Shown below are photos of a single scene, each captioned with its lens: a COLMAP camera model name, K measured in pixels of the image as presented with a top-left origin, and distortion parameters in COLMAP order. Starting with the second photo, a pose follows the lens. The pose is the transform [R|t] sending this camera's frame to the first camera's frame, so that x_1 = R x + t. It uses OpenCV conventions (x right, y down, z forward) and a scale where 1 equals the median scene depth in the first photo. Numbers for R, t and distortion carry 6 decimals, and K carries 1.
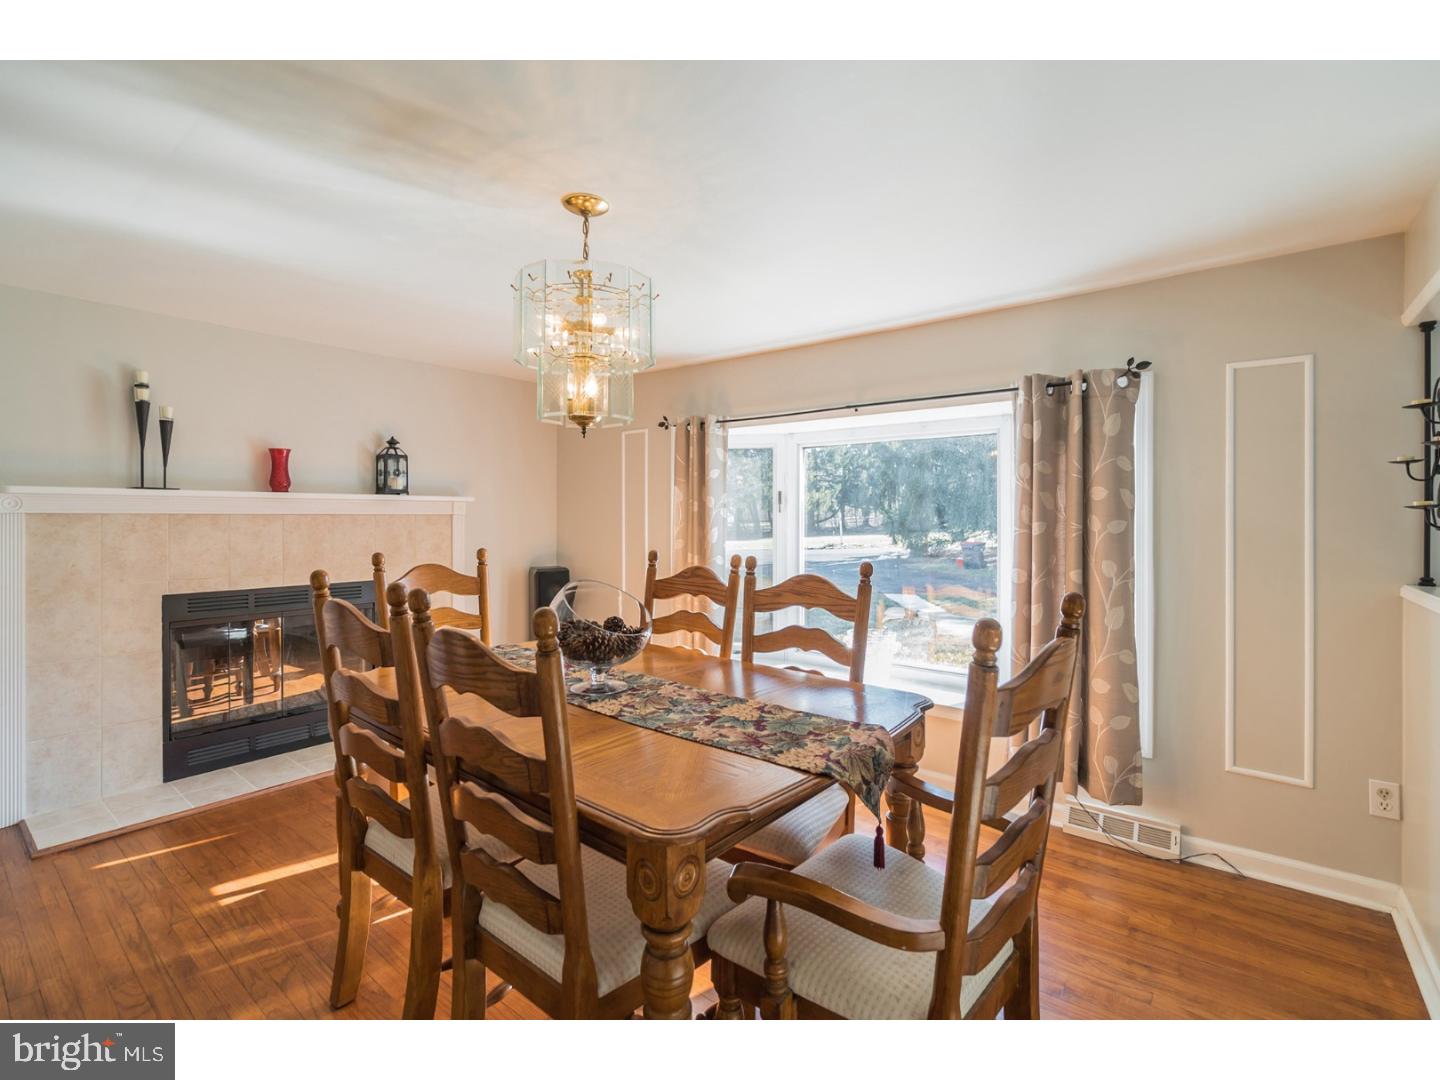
lens RADIAL K [[671.7, 0, 722.5], [0, 671.7, 530.2], [0, 0, 1]] dist [-0.002676, 0.000313]
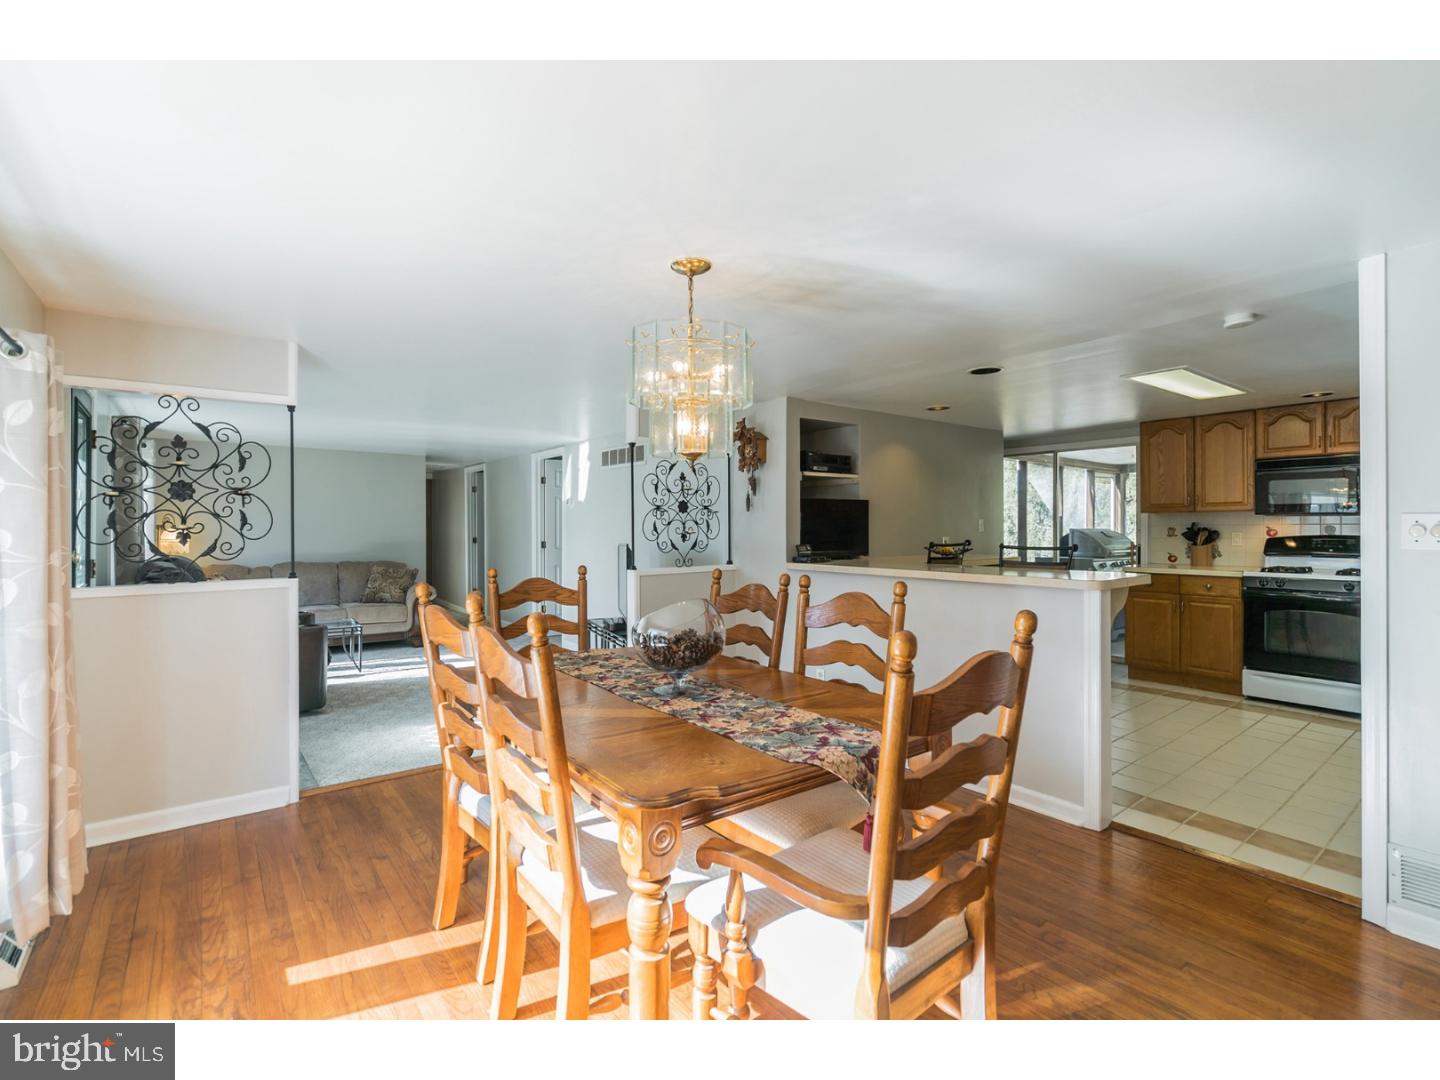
lens RADIAL K [[671.7, 0, 716.9], [0, 671.7, 530.3], [0, 0, 1]] dist [-0.002676, 0.000313]
pose [[-0.976519, -0.010654, 0.215167, -0.003327], [-0.006697, 0.999795, 0.019112, -0.039232], [-0.215326, 0.017222, -0.976390, 1.376474]]
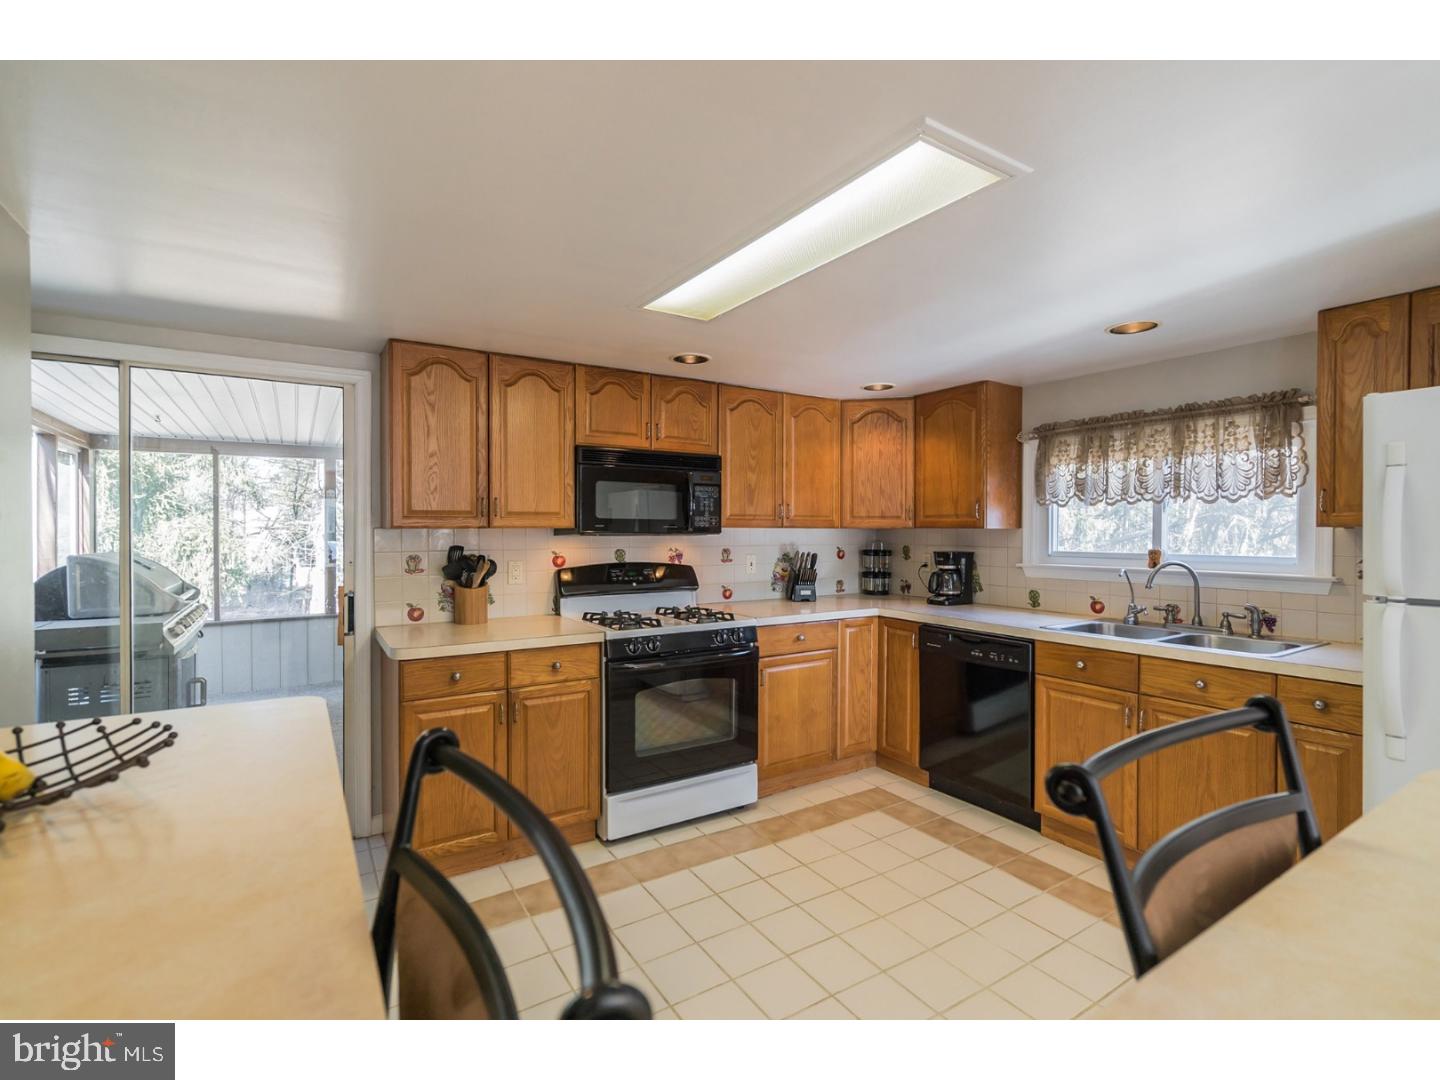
lens RADIAL K [[671.7, 0, 728.3], [0, 671.7, 533.3], [0, 0, 1]] dist [-0.002676, 0.000313]
pose [[-0.283420, -0.003840, -0.958988, -0.018062], [-0.016364, 0.999866, 0.000833, -0.053421], [0.958856, 0.015929, -0.283445, 0.482209]]
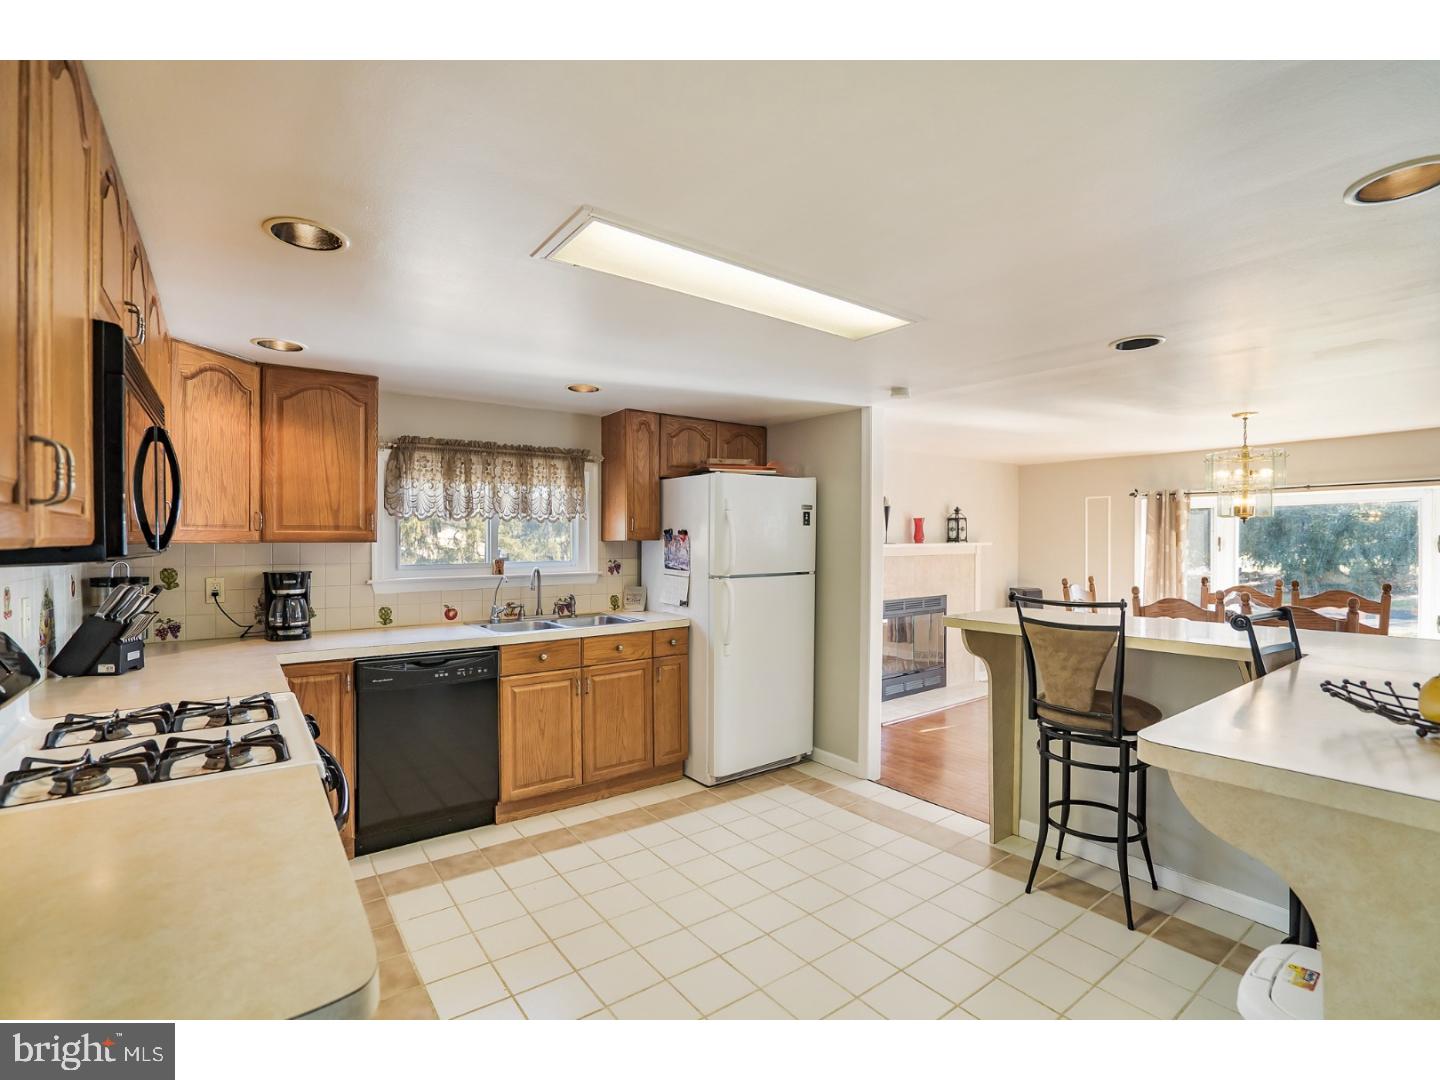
lens RADIAL K [[671.7, 0, 732.1], [0, 671.7, 553.4], [0, 0, 1]] dist [-0.002676, 0.000313]
pose [[0.973885, -0.005529, -0.226974, -0.893375], [0.007055, 0.999958, 0.005915, -0.052951], [0.226932, -0.007362, 0.973883, -0.987538]]
